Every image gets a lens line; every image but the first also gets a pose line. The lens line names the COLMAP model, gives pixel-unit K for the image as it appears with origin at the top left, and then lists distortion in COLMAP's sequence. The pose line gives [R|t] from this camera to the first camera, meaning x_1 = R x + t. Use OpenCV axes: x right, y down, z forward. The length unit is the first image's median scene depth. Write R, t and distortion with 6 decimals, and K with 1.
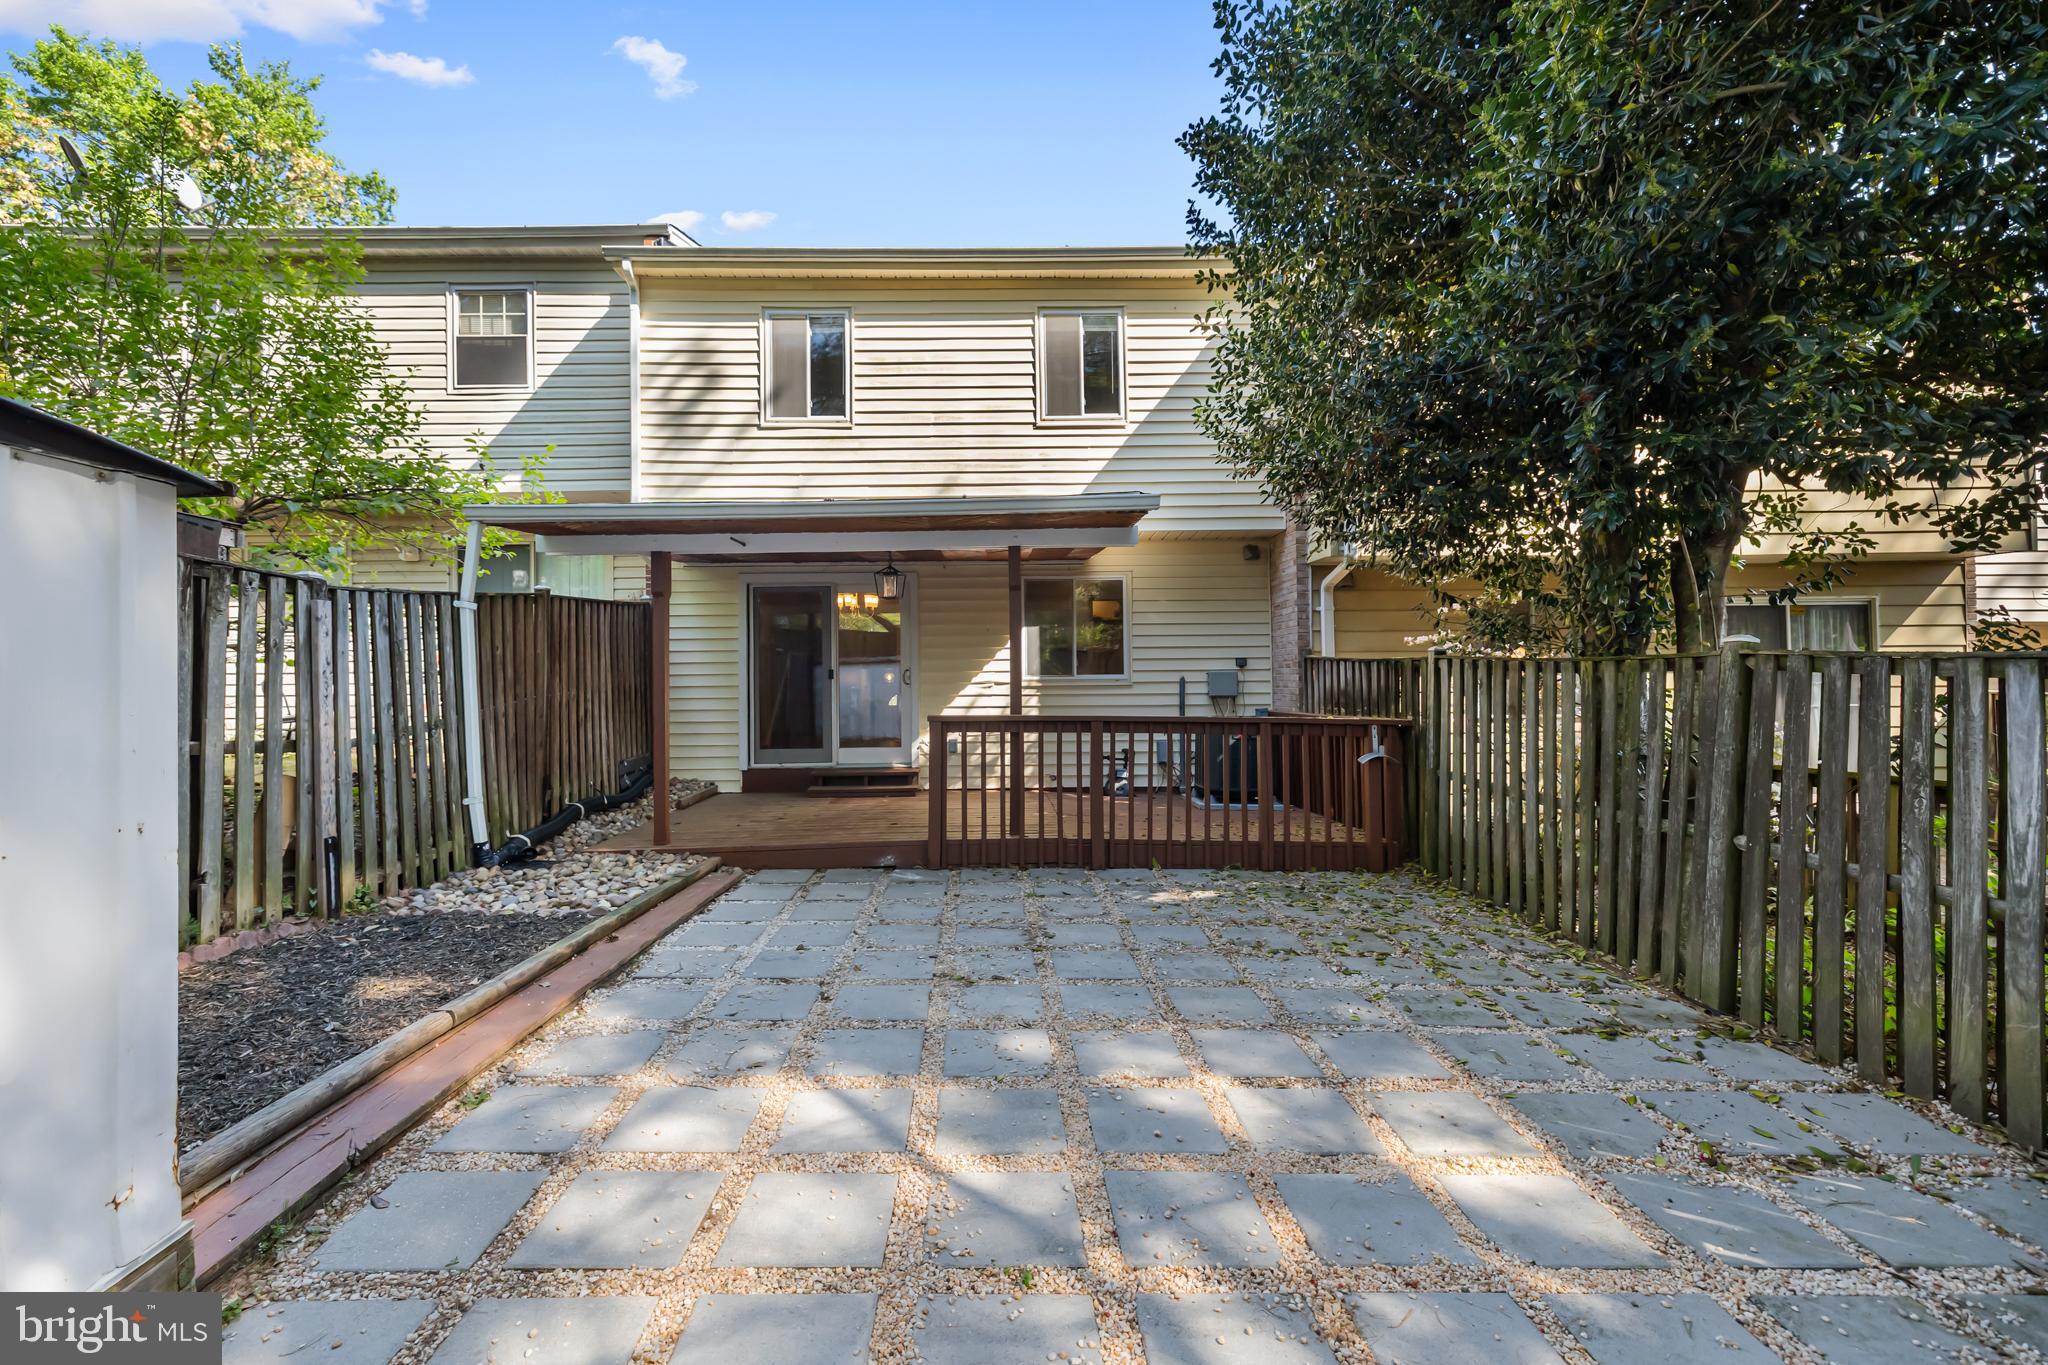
lens RADIAL K [[879.5, 0, 1020.9], [0, 879.5, 663.2], [0, 0, 1]] dist [0.003424, -0.000323]
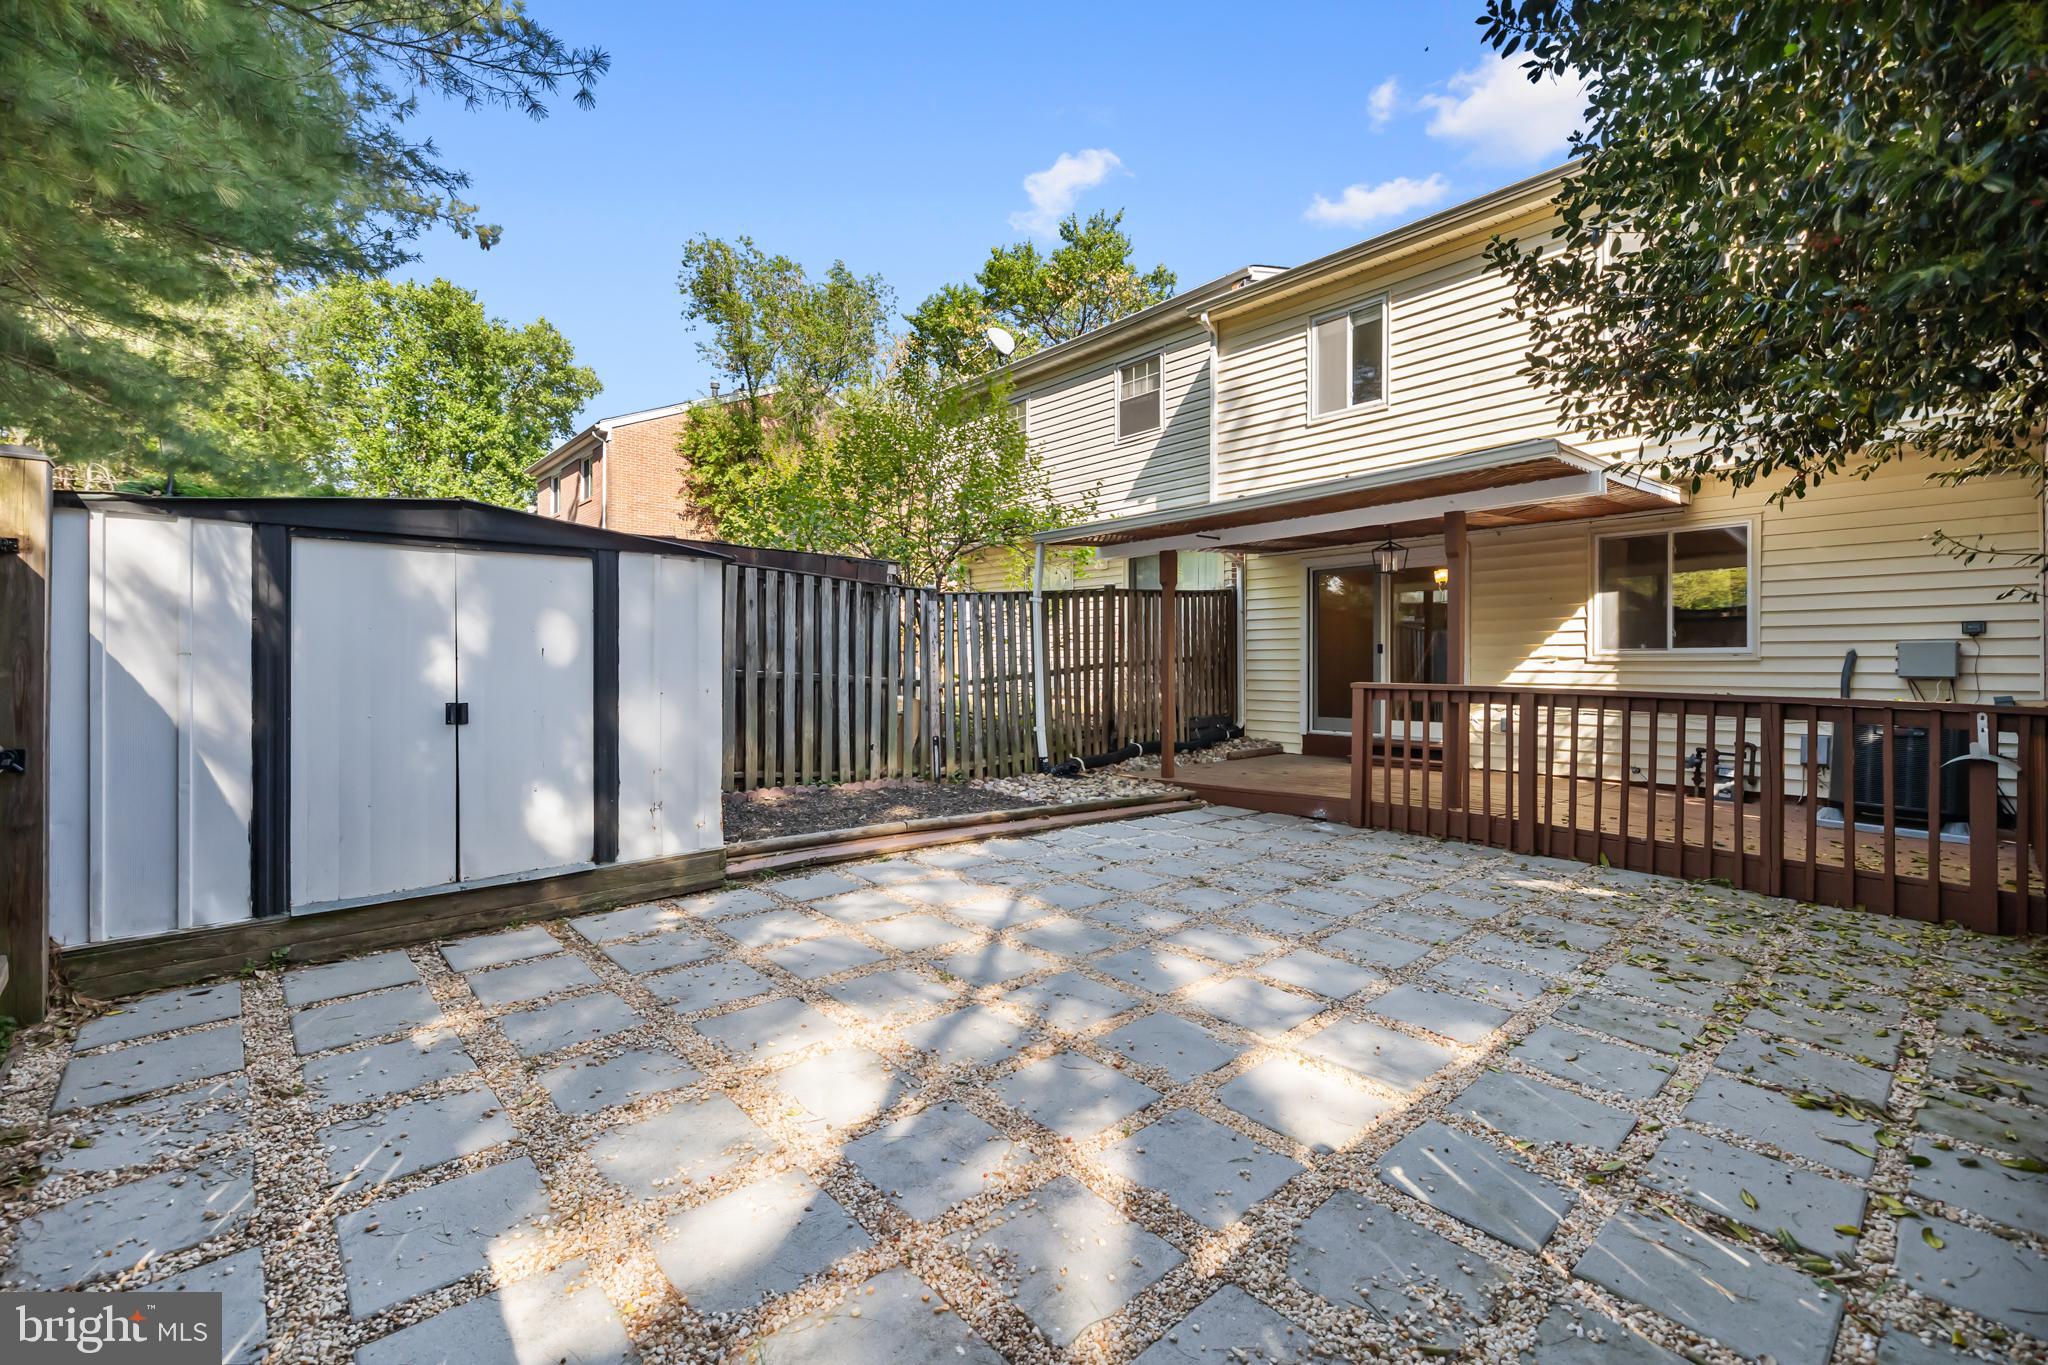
lens RADIAL K [[879.5, 0, 1020.9], [0, 879.5, 663.2], [0, 0, 1]] dist [0.003424, -0.000323]
pose [[0.643979, 0.007907, -0.765002, 0.436289], [0.005053, 0.999881, 0.014588, 0.017948], [0.765026, -0.013259, 0.643863, 0.004161]]
